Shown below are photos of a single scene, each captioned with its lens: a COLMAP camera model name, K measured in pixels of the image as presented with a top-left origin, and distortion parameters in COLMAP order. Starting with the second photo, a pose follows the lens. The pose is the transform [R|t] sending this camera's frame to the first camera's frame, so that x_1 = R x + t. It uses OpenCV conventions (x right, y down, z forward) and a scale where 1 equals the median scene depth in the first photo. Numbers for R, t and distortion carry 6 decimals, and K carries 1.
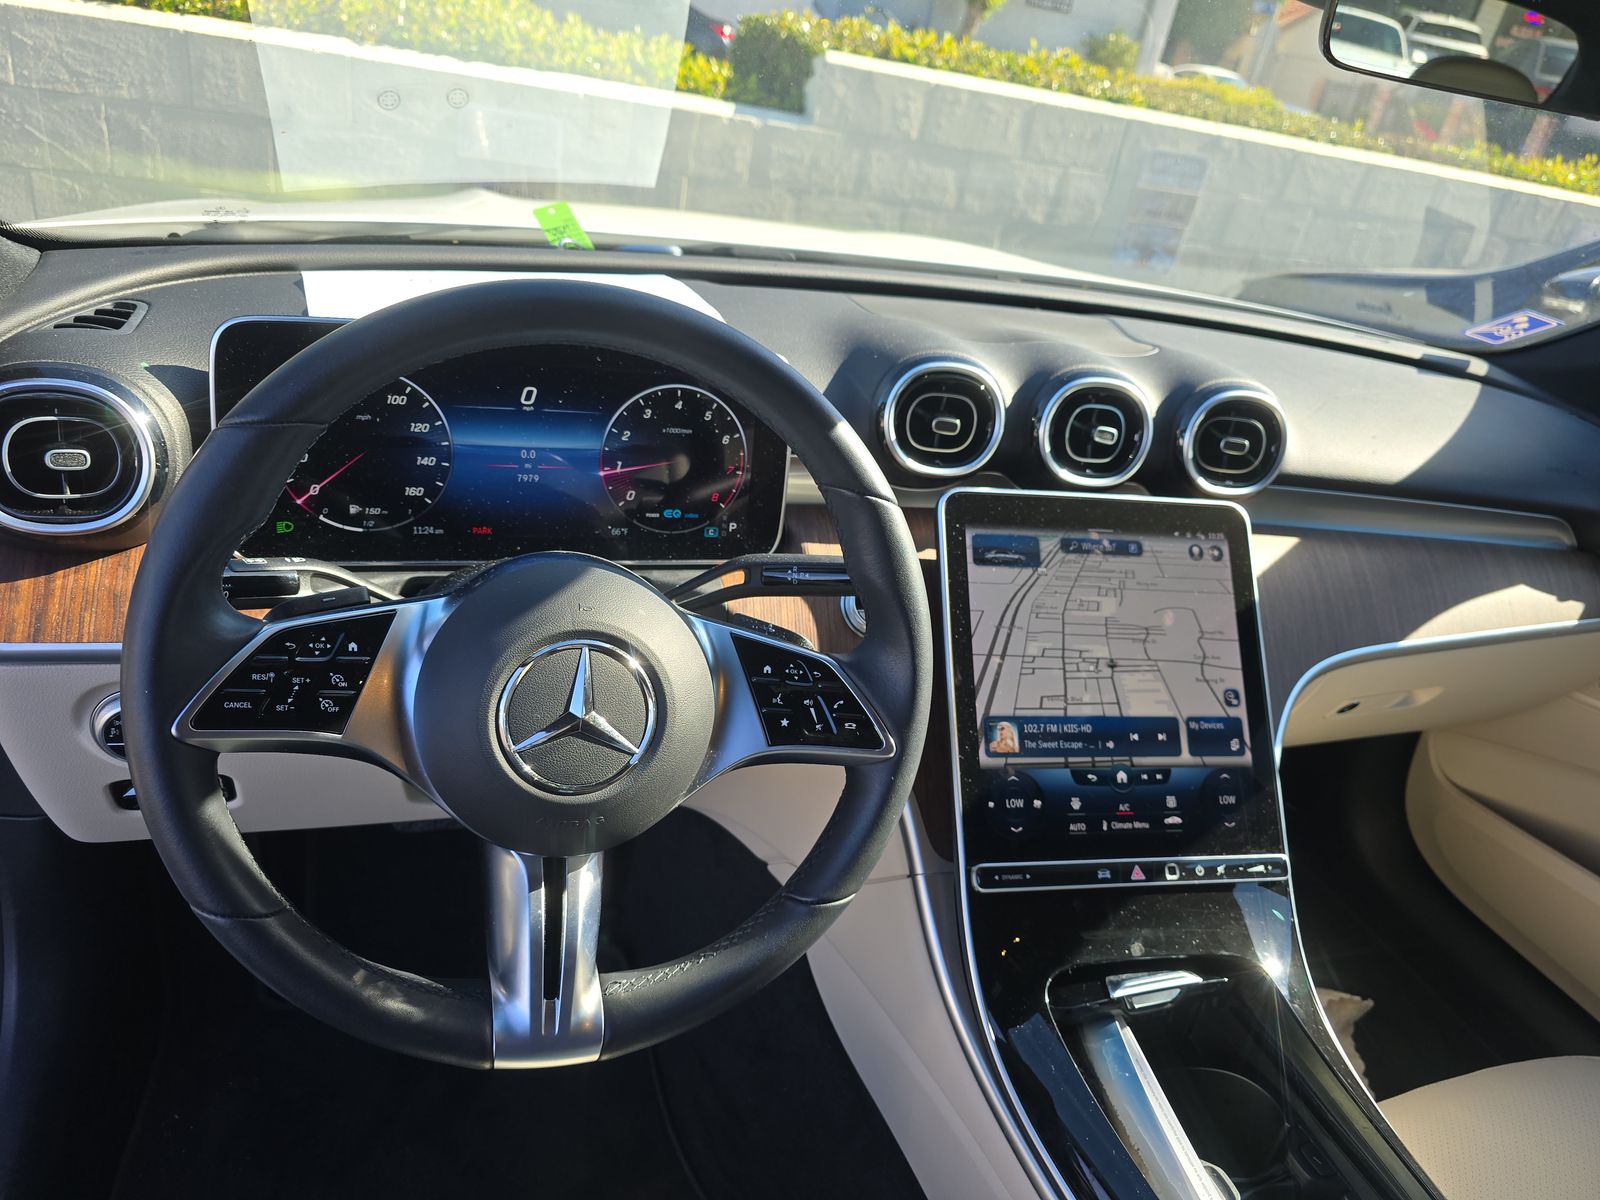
lens RADIAL K [[1064.1, 0, 777.6], [0, 1064.1, 602.0], [0, 0, 1]] dist [0.120398, -0.232371]
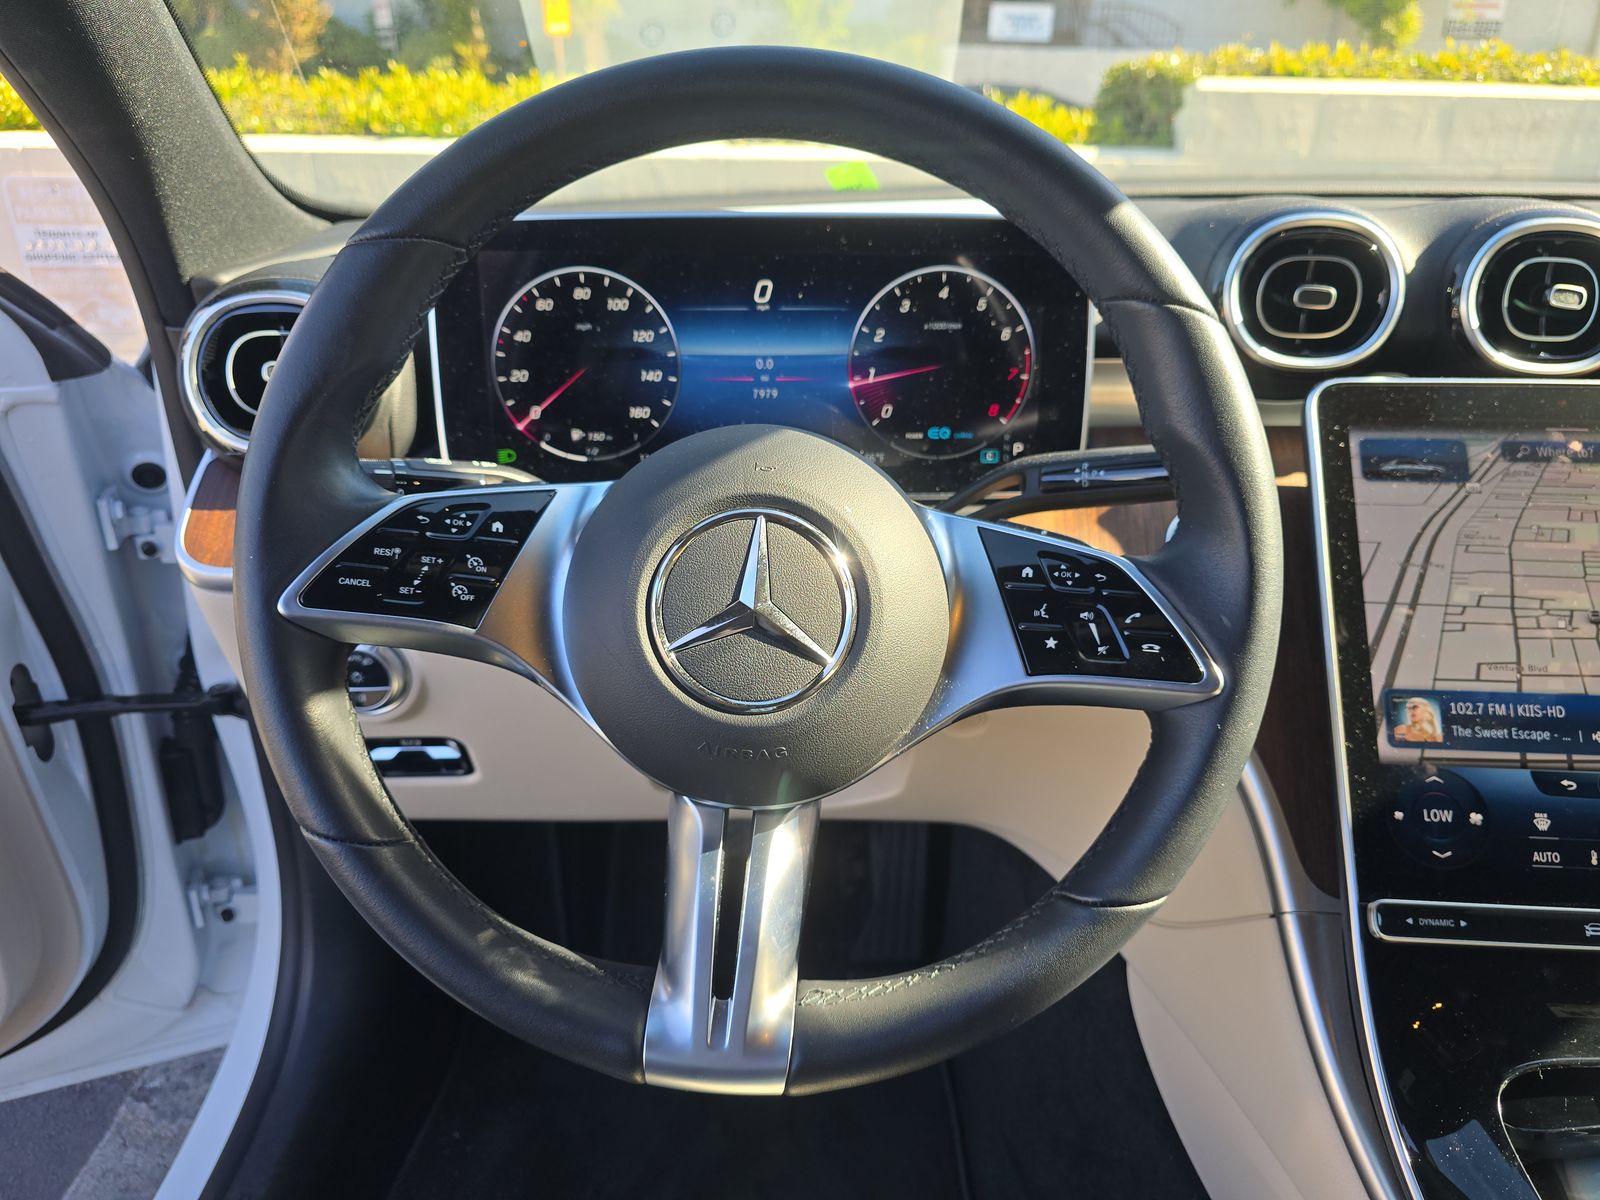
lens RADIAL K [[1067.9, 0, 808.6], [0, 1067.9, 610.3], [0, 0, 1]] dist [0.033383, -0.039296]
pose [[0.947461, -0.015693, -0.319485, 0.063674], [-0.012536, 0.996207, -0.086110, 0.122323], [0.319625, 0.085591, 0.943671, 0.222405]]
